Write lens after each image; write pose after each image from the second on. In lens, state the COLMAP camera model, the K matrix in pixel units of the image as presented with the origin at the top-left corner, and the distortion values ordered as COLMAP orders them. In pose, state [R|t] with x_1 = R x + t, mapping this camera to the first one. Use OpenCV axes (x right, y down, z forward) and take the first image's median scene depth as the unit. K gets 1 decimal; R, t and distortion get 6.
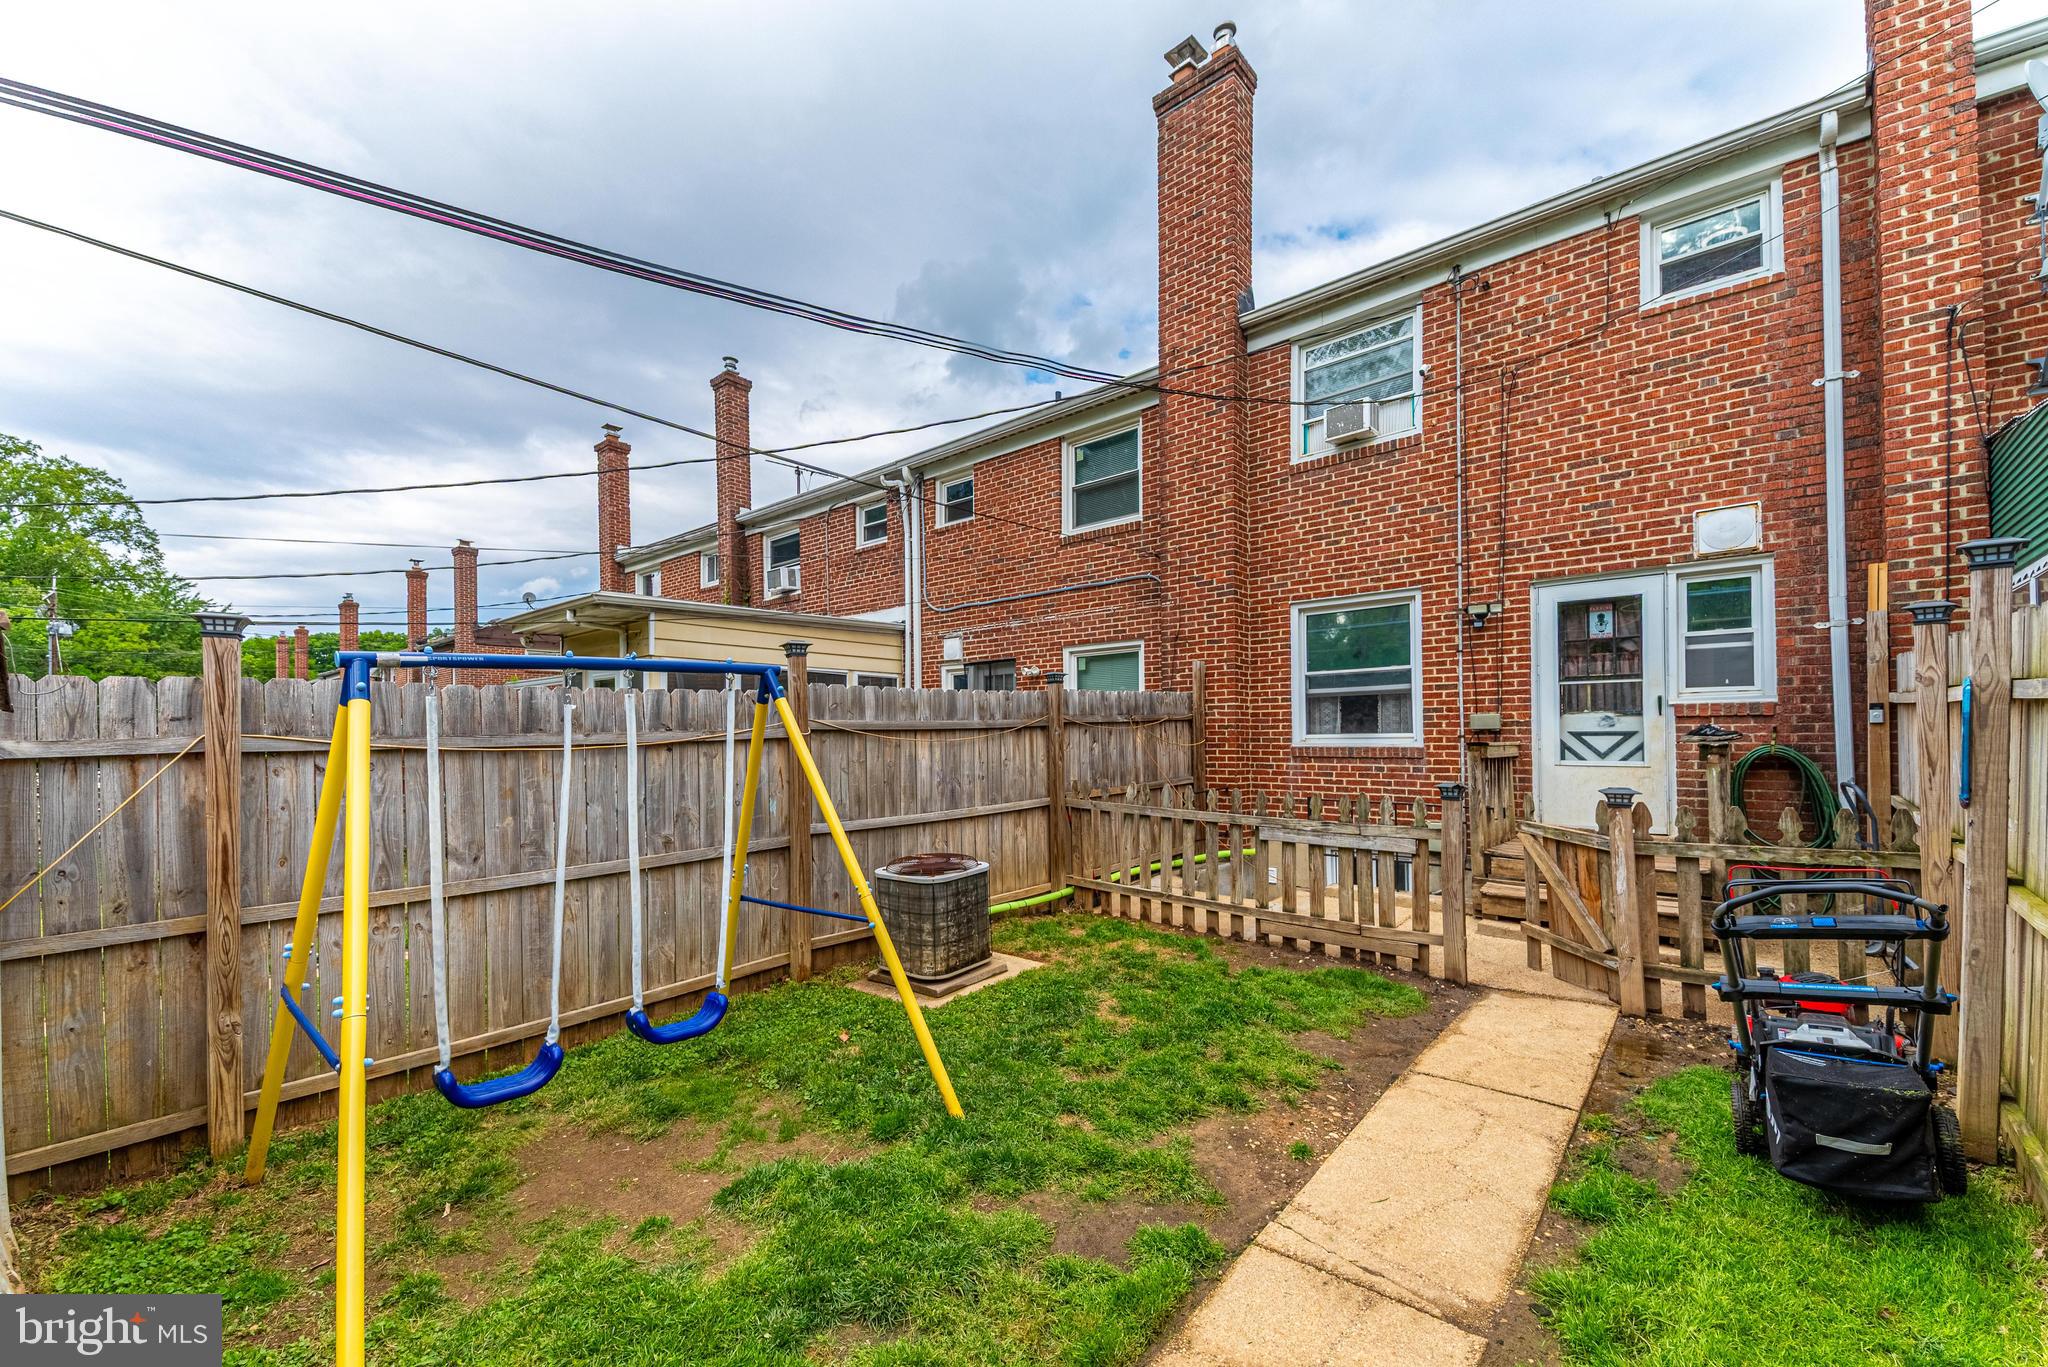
lens RADIAL K [[821.1, 0, 1007.8], [0, 821.1, 730.4], [0, 0, 1]] dist [0.072359, -0.026457]
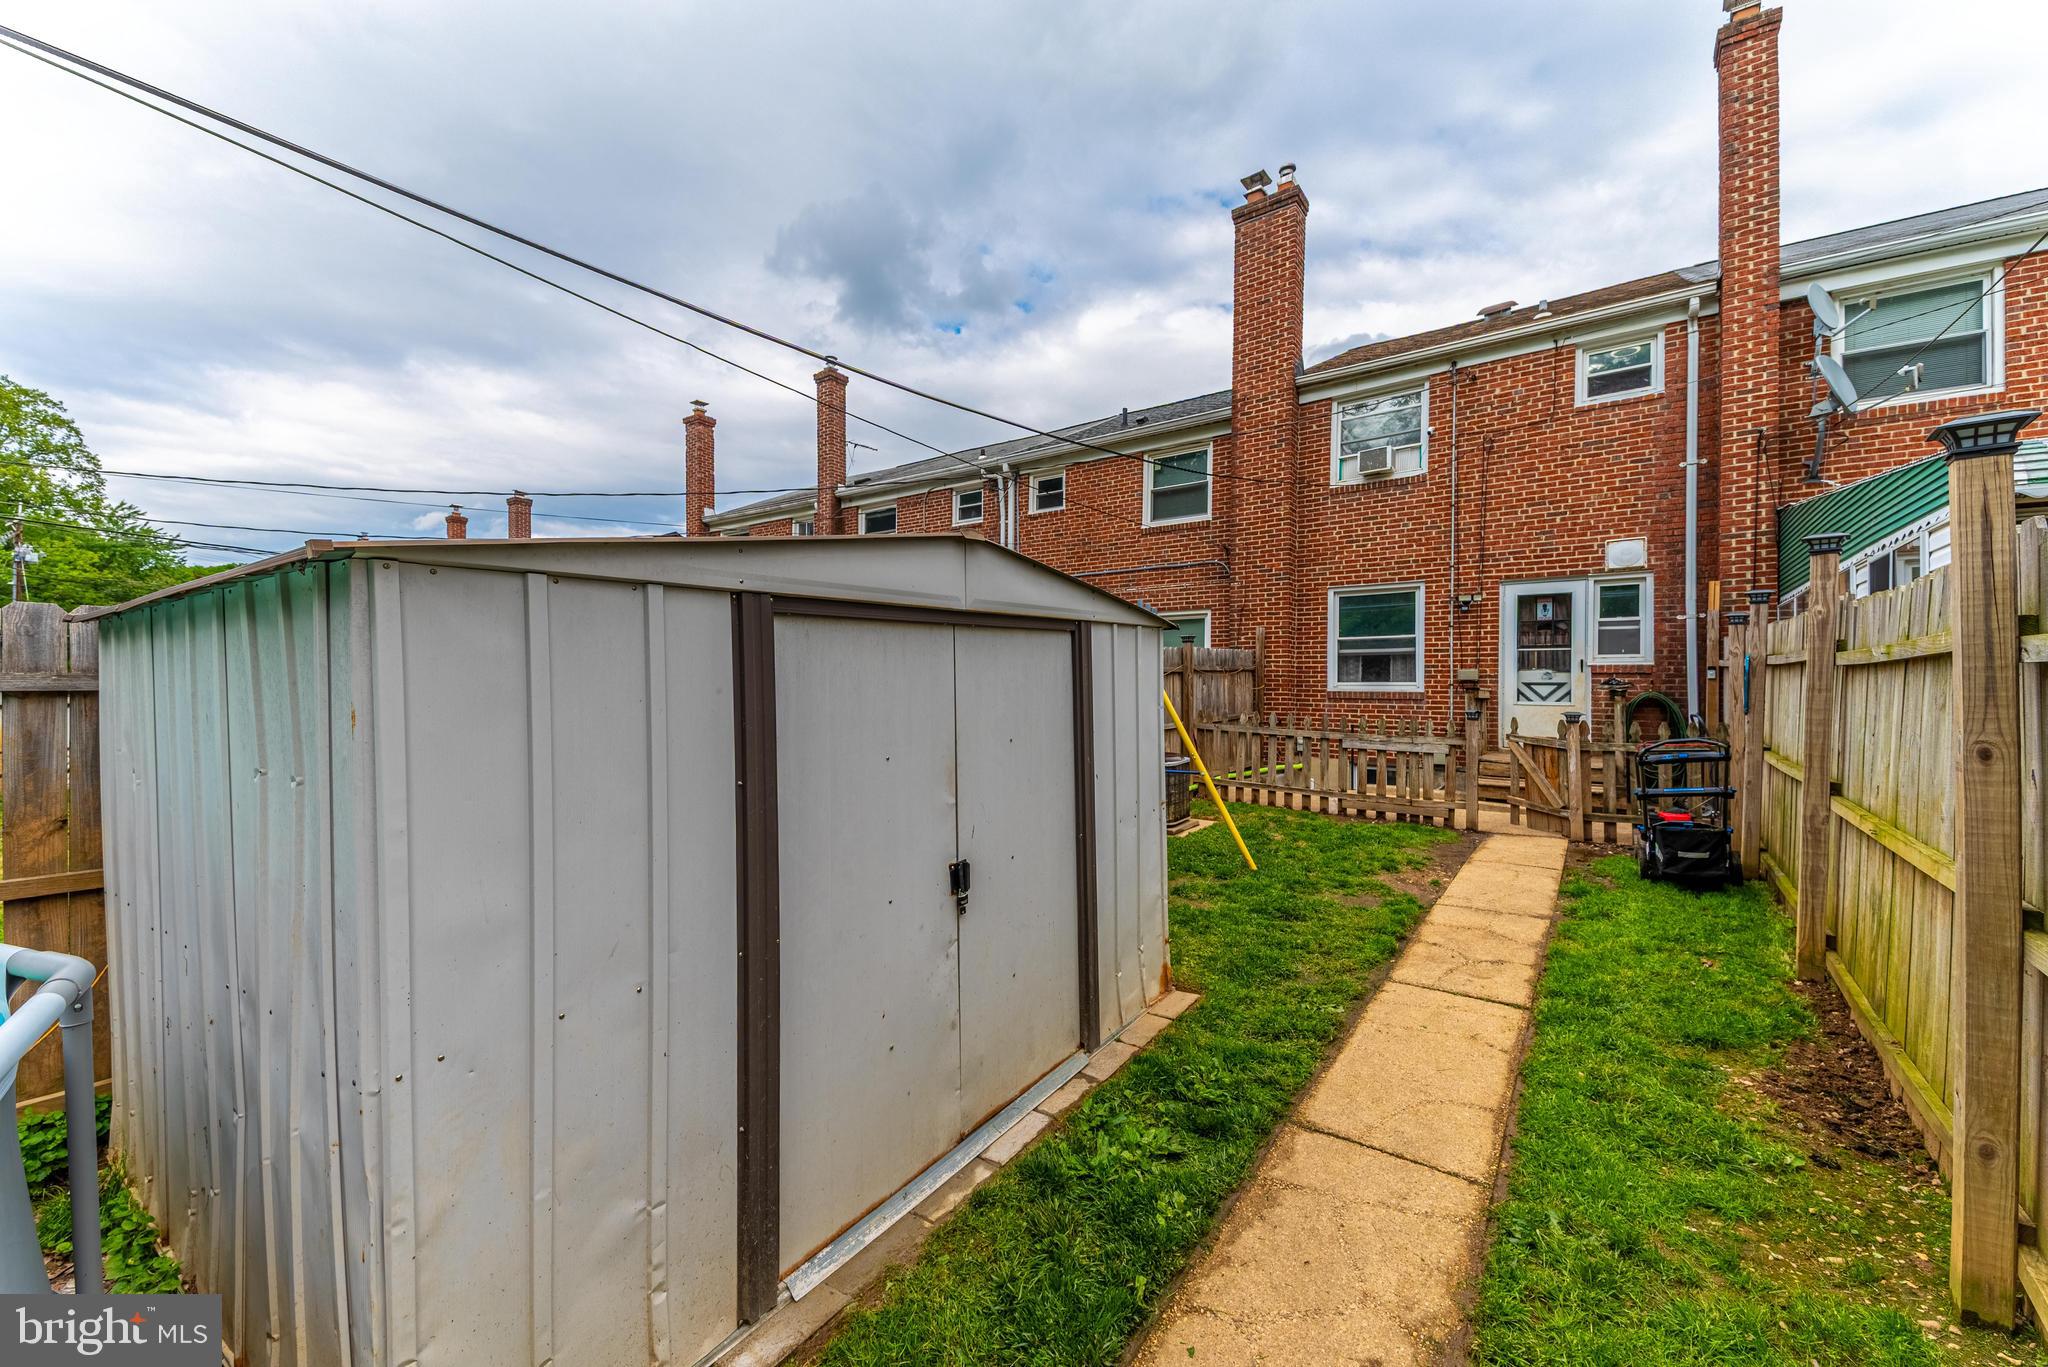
lens RADIAL K [[797.4, 0, 1024.0], [0, 797.4, 683.5], [0, 0, 1]] dist [0.088743, -0.036393]
pose [[0.995212, 0.019151, 0.095850, -0.371202], [-0.019391, 0.999811, 0.001570, 0.019261], [-0.095802, -0.003422, 0.995395, -0.378377]]
